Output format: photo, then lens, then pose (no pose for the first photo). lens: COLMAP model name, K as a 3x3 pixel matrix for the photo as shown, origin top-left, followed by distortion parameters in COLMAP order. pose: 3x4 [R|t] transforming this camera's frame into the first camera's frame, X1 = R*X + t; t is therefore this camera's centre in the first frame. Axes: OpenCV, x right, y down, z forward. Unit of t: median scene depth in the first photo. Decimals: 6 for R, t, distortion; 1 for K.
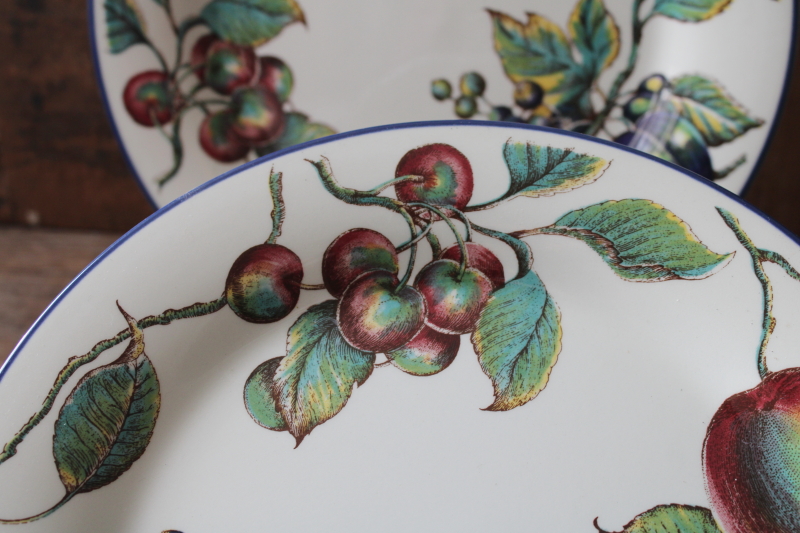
lens RADIAL K [[1205.1, 0, 400.0], [0, 1205.1, 266.5], [0, 0, 1]] dist [-0.027087, 0.064233]
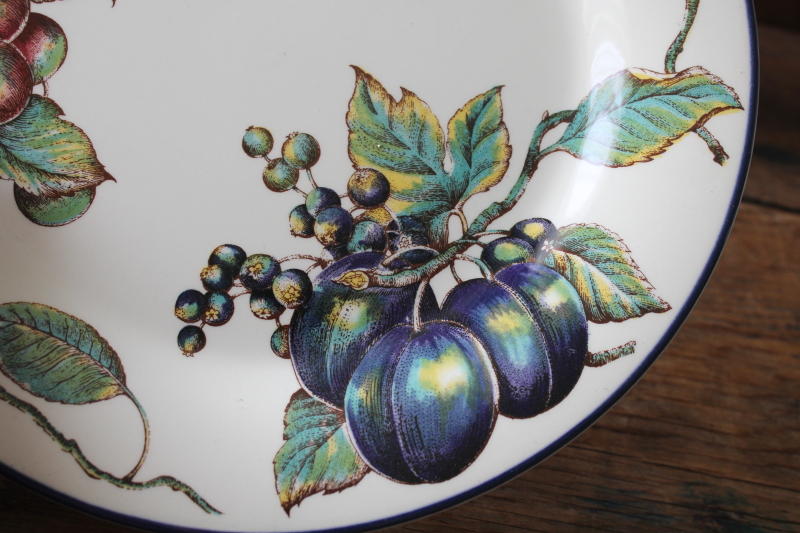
lens RADIAL K [[1205.1, 0, 400.0], [0, 1205.1, 266.5], [0, 0, 1]] dist [-0.027087, 0.064233]
pose [[0.138378, -0.961568, 0.237147, -0.363224], [0.848229, 0.238673, 0.472804, -0.109192], [-0.511234, 0.135729, 0.848656, 0.022573]]
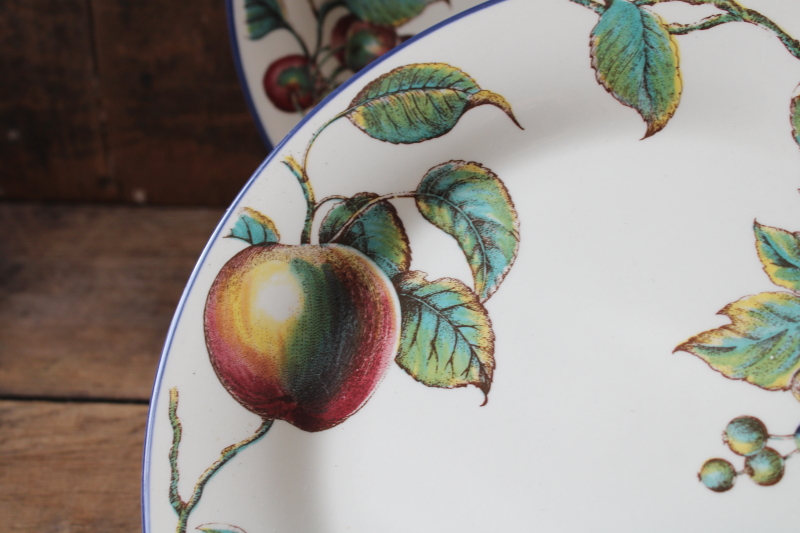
lens RADIAL K [[1205.1, 0, 400.0], [0, 1205.1, 266.5], [0, 0, 1]] dist [-0.027087, 0.064233]
pose [[-0.752442, -0.427621, 0.500970, -0.244024], [0.658212, -0.516187, 0.548004, -0.332353], [0.024256, 0.742086, 0.669866, 0.202045]]
